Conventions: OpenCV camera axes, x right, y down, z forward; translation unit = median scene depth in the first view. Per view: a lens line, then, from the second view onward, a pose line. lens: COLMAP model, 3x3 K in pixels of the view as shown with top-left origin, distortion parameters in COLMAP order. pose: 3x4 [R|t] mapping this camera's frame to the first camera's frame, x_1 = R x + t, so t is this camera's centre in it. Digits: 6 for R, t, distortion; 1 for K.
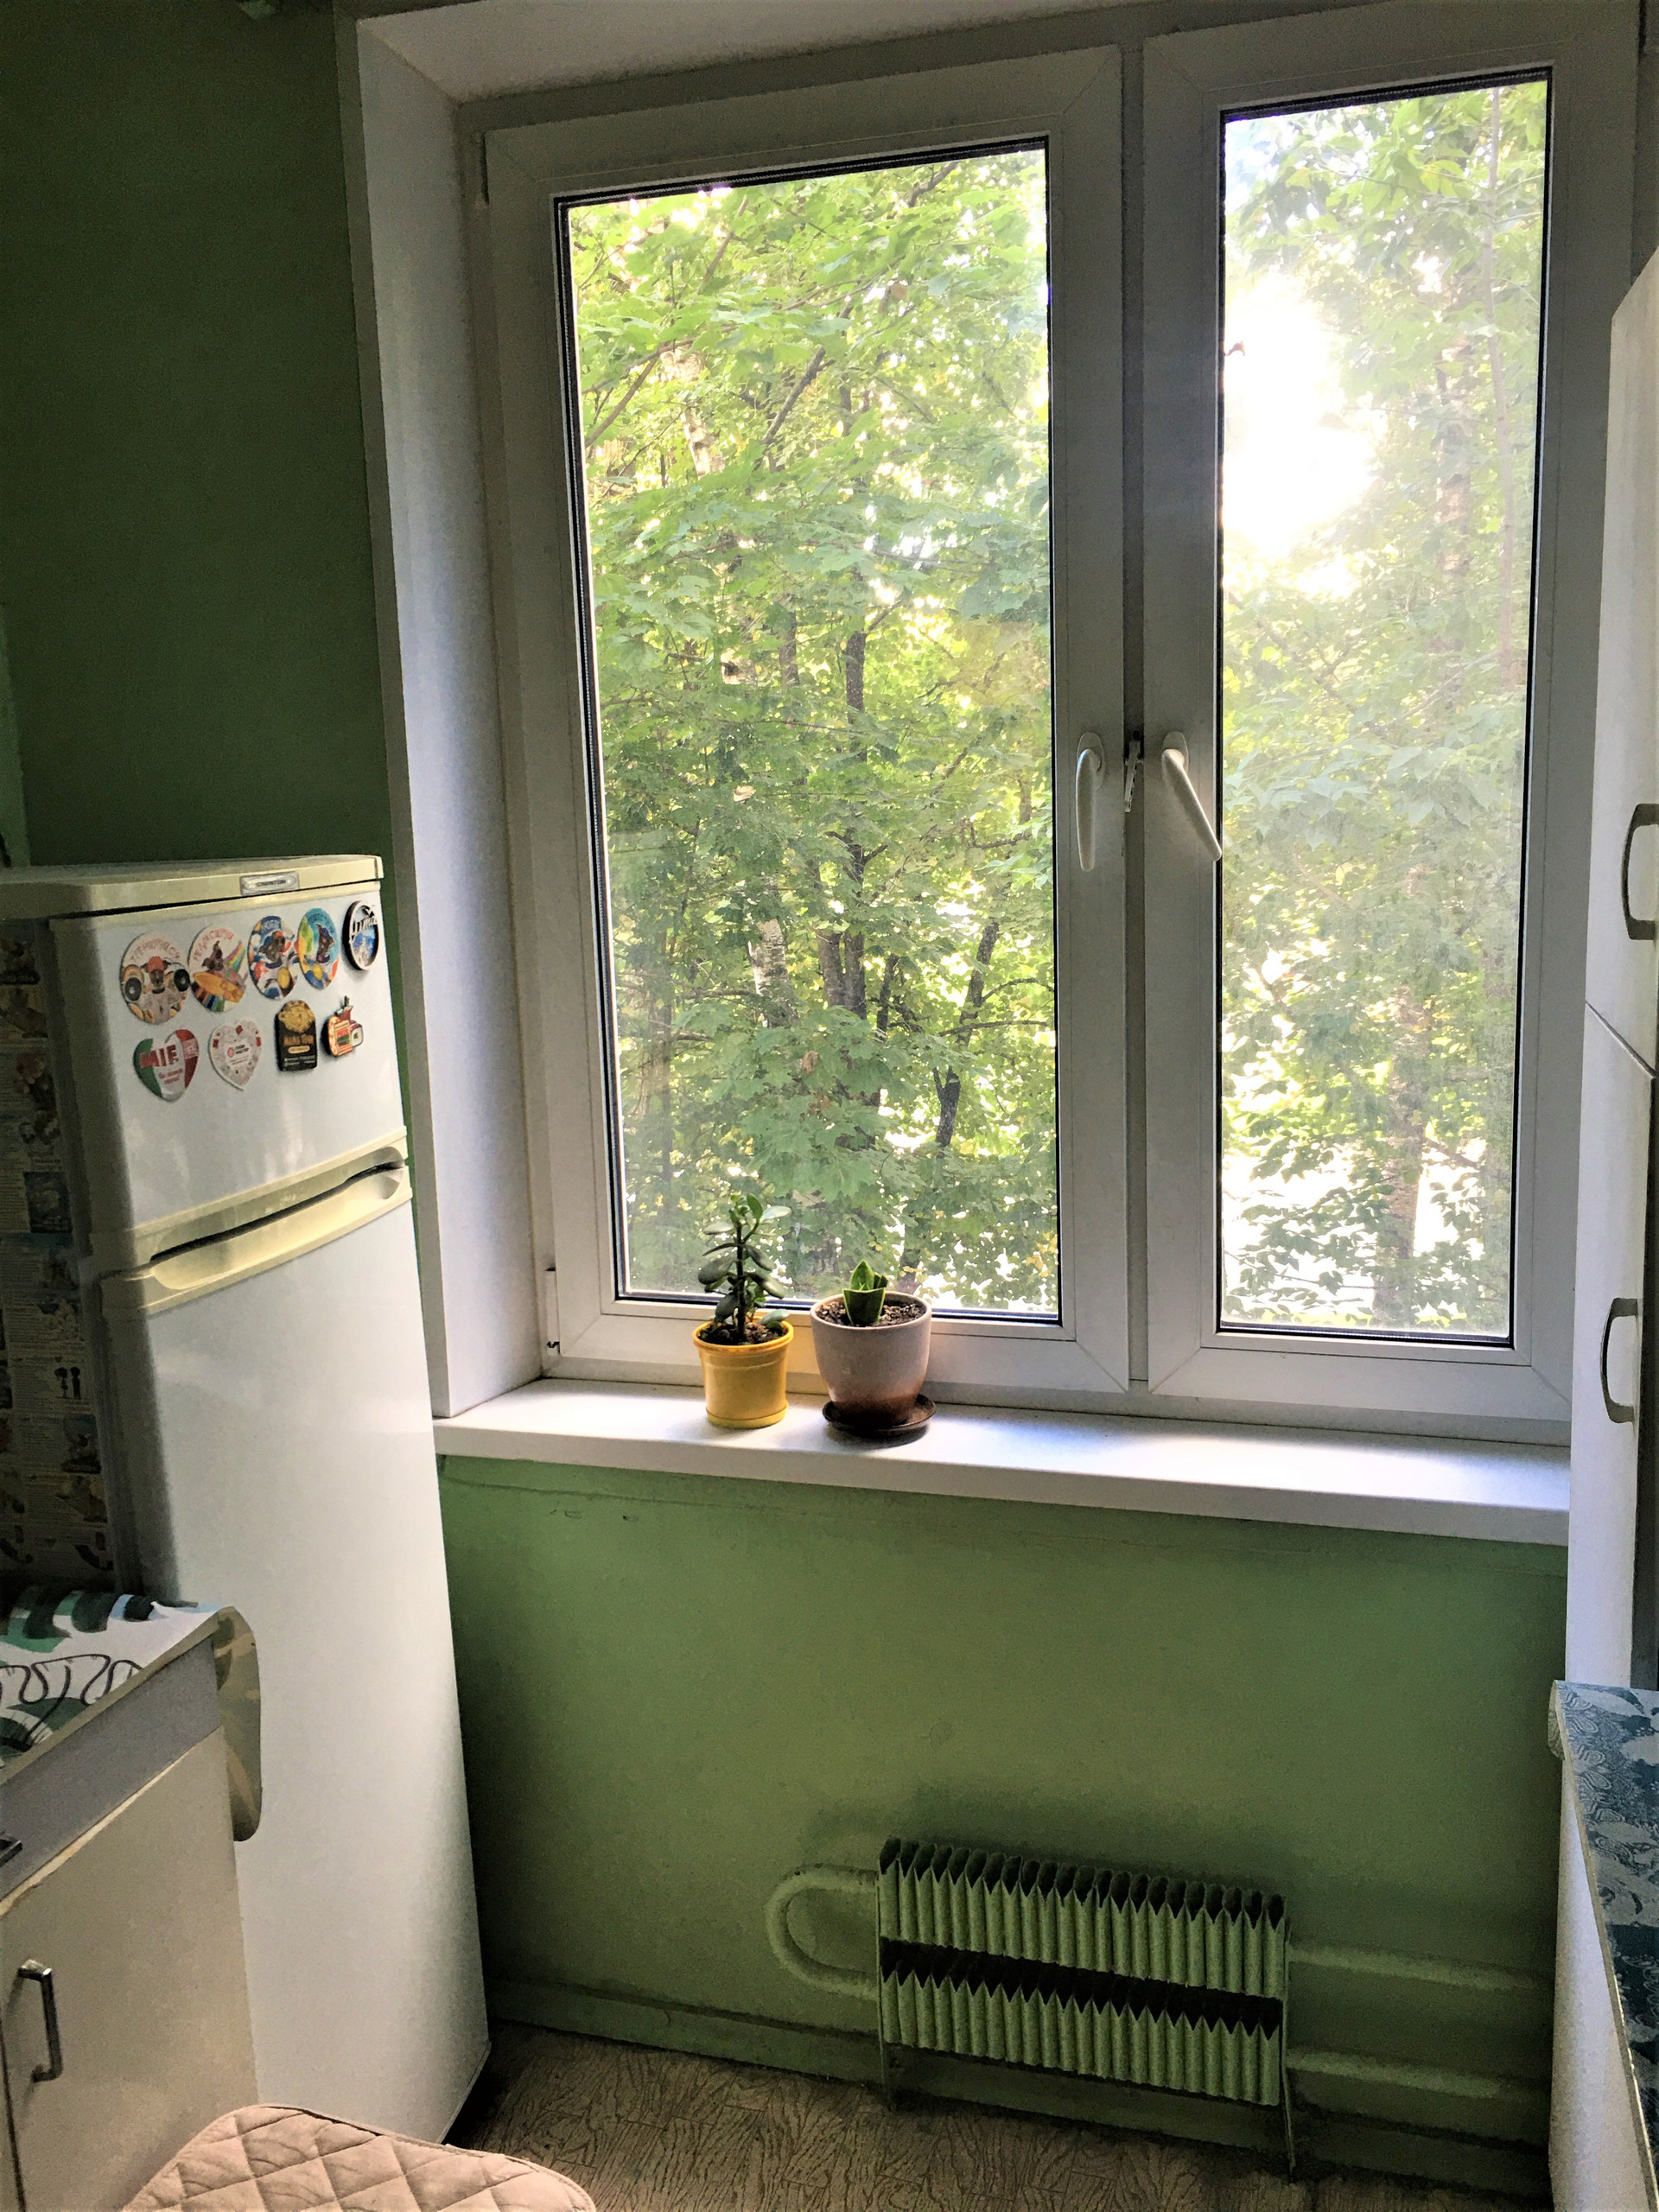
lens RADIAL K [[1879.6, 0, 864.5], [0, 1879.6, 1088.9], [0, 0, 1]] dist [0.085390, -0.105837]
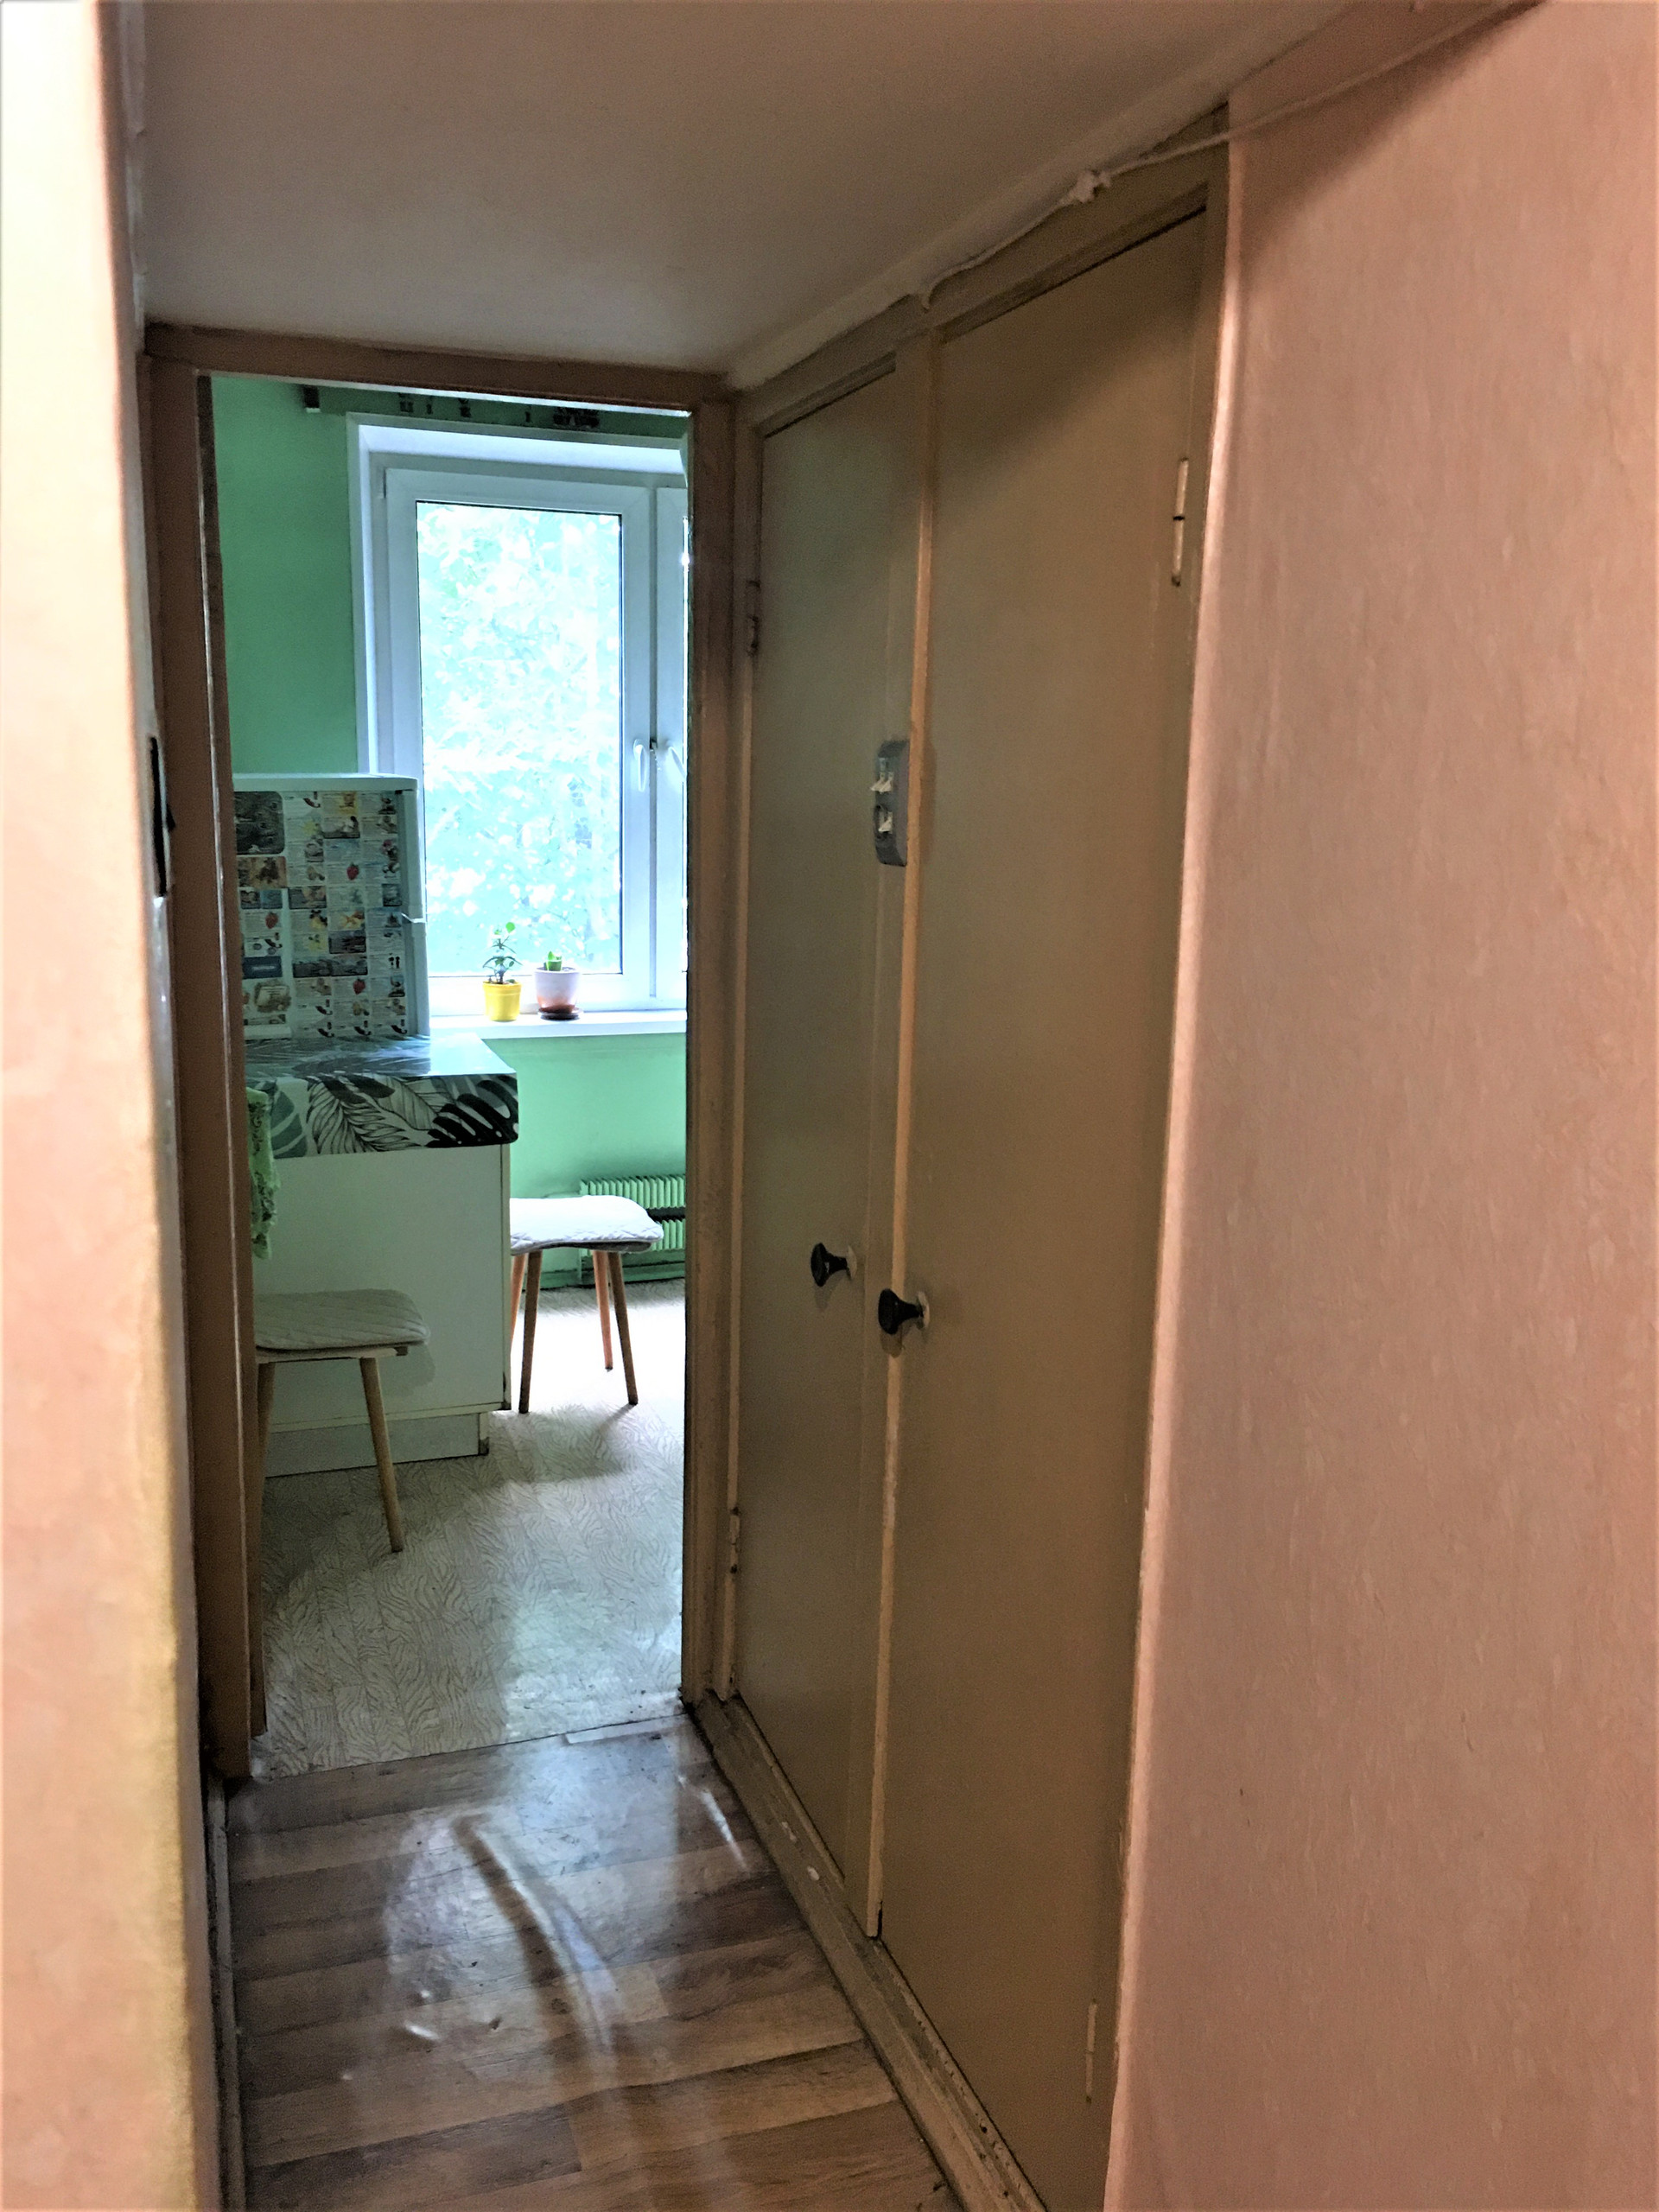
lens RADIAL K [[1842.7, 0, 829.5], [0, 1842.7, 1106.0], [0, 0, 1]] dist [0.078617, -0.091160]
pose [[0.807389, -0.062703, 0.586678, -1.464832], [0.048303, 0.998024, 0.040192, 0.279122], [-0.588039, -0.004112, 0.808822, -1.495324]]
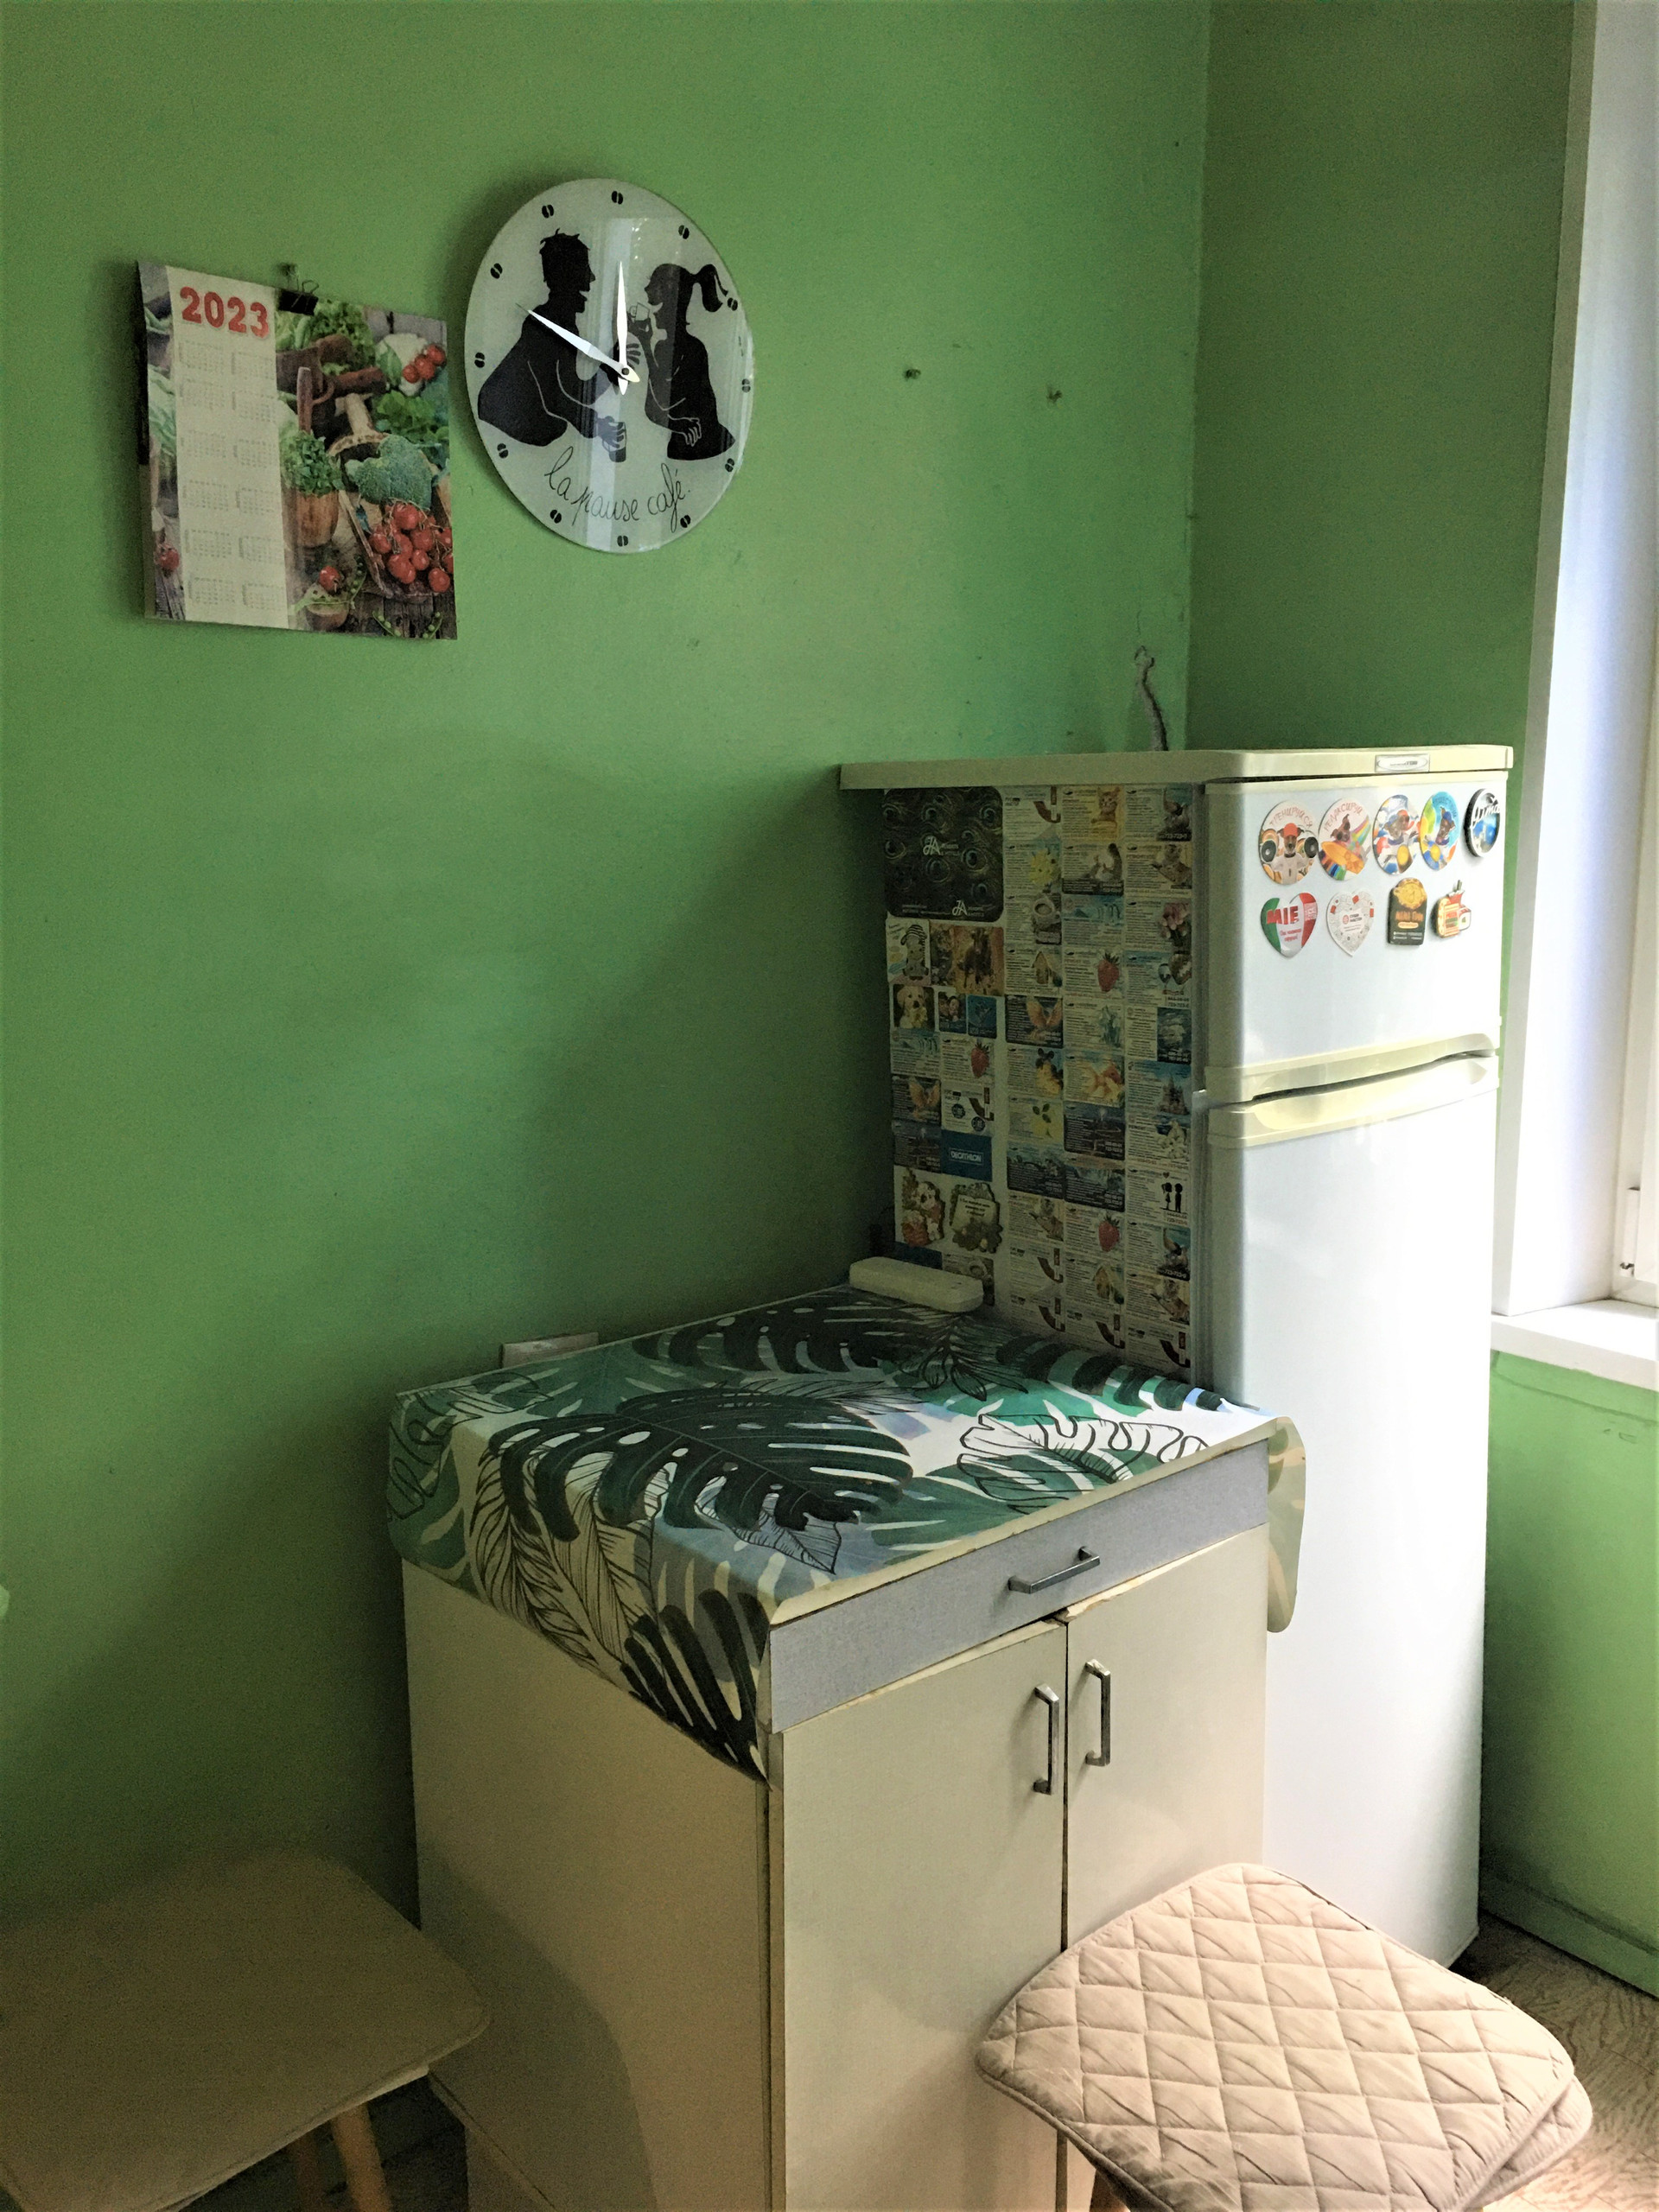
lens RADIAL K [[1879.6, 0, 864.5], [0, 1879.6, 1088.9], [0, 0, 1]] dist [0.085390, -0.105837]
pose [[0.842424, 0.124263, -0.524290, 0.008094], [-0.108464, 0.992234, 0.060892, 0.041584], [0.527785, 0.005570, 0.849360, -0.050196]]
